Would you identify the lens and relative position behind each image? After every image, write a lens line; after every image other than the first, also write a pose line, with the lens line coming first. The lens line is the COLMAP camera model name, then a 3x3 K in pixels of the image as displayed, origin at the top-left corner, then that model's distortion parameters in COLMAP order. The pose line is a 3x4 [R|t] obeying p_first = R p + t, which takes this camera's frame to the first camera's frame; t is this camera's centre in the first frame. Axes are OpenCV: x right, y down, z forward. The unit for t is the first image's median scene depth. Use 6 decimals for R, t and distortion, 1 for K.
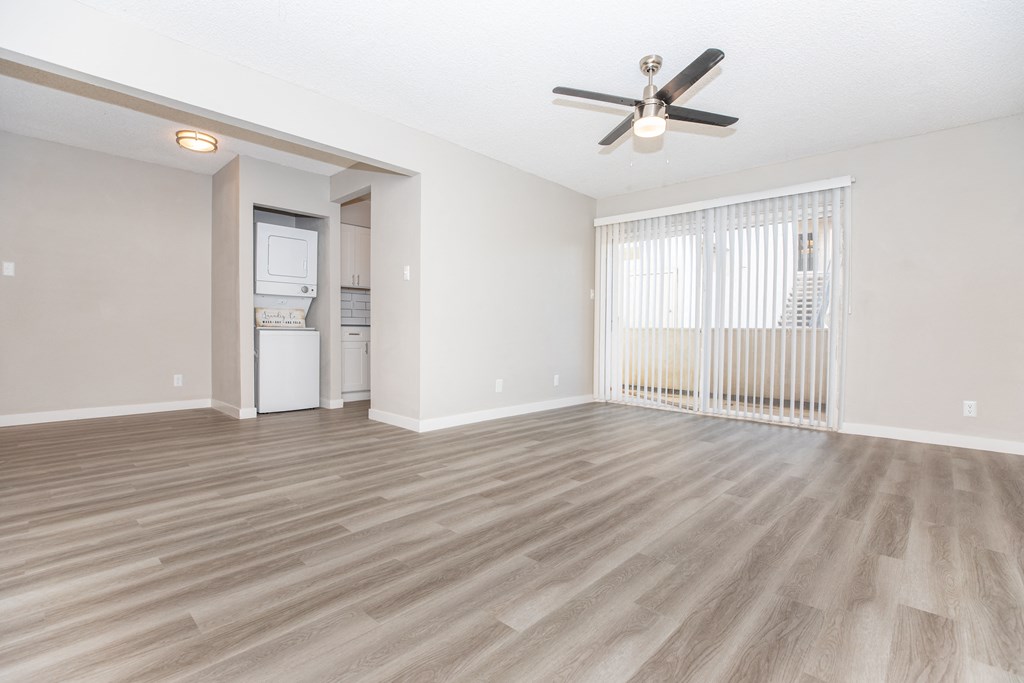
lens RADIAL K [[468.7, 0, 507.8], [0, 468.7, 340.5], [0, 0, 1]] dist [-0.031822, 0.000739]
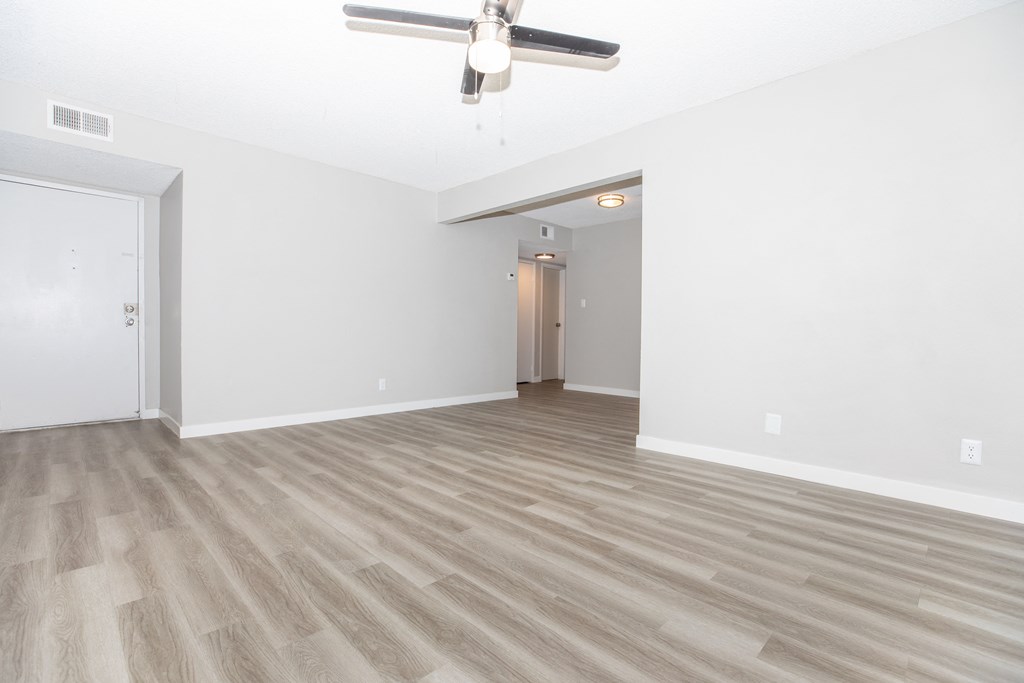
lens RADIAL K [[468.7, 0, 508.3], [0, 468.7, 340.6], [0, 0, 1]] dist [-0.031822, 0.000739]
pose [[-0.033396, 0.003429, -0.999436, 1.201102], [-0.029934, 0.999542, 0.004429, -0.018044], [0.998994, 0.030065, -0.033278, 1.242554]]
